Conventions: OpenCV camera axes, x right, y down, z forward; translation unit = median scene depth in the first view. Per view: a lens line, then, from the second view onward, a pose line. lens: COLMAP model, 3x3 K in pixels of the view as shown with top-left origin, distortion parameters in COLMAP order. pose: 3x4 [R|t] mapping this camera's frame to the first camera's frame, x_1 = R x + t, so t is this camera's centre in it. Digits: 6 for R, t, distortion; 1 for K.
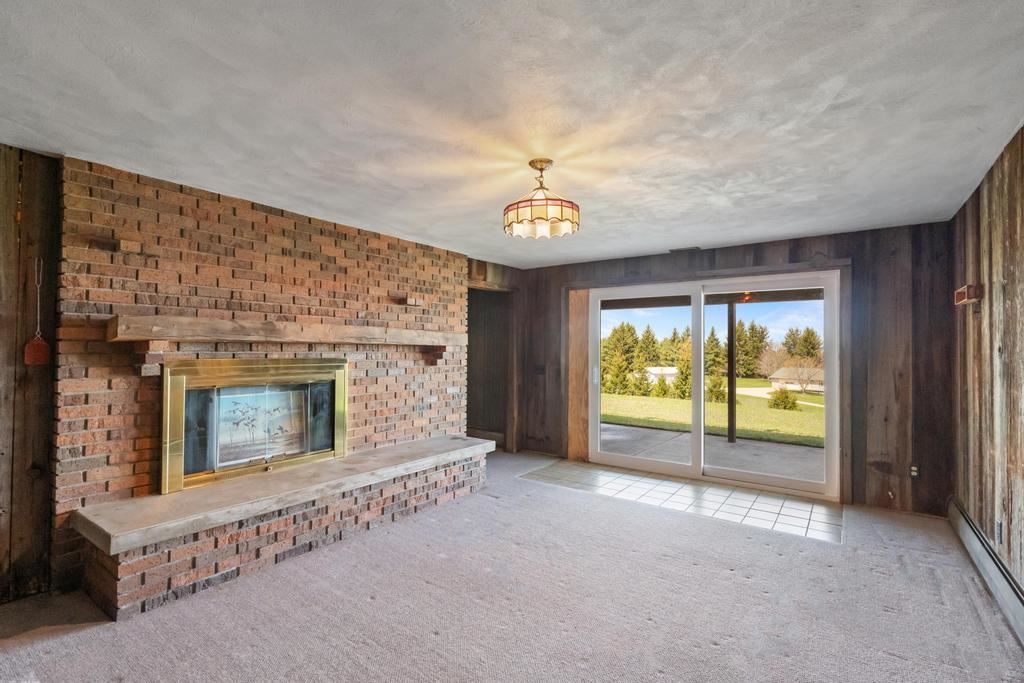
lens RADIAL K [[456.2, 0, 510.4], [0, 456.2, 341.7], [0, 0, 1]] dist [-0.002478, 0.000409]
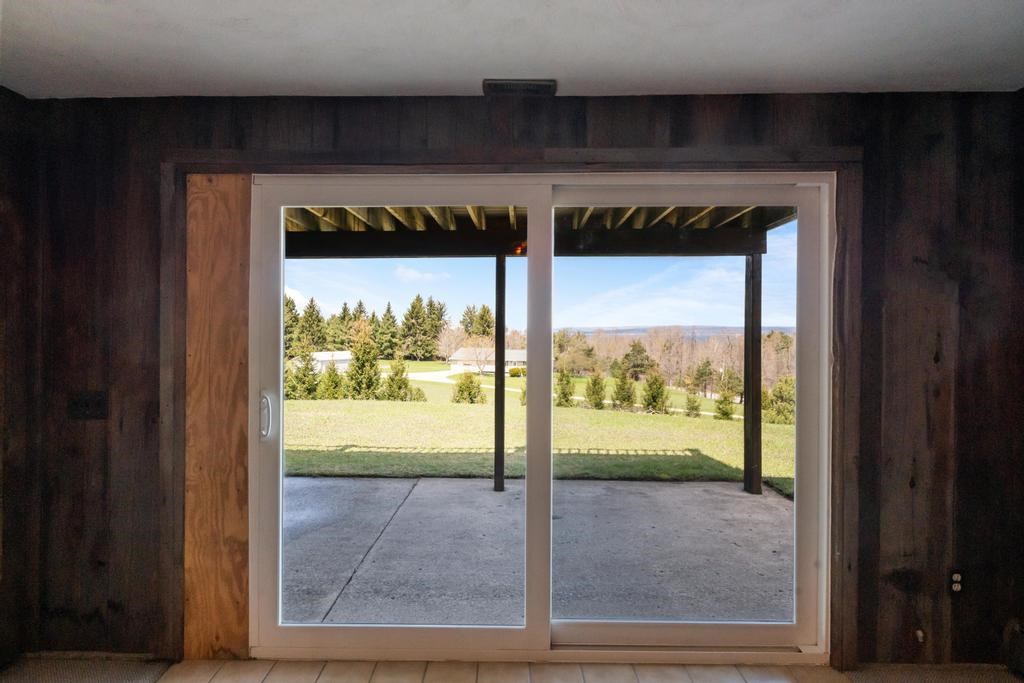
lens RADIAL K [[578.4, 0, 507.0], [0, 578.4, 325.3], [0, 0, 1]] dist [0.001349, -0.001444]
pose [[0.814240, -0.001807, 0.580526, 0.071944], [-0.004336, 0.999948, 0.009194, -0.002480], [-0.580513, -0.010004, 0.814190, 0.505104]]
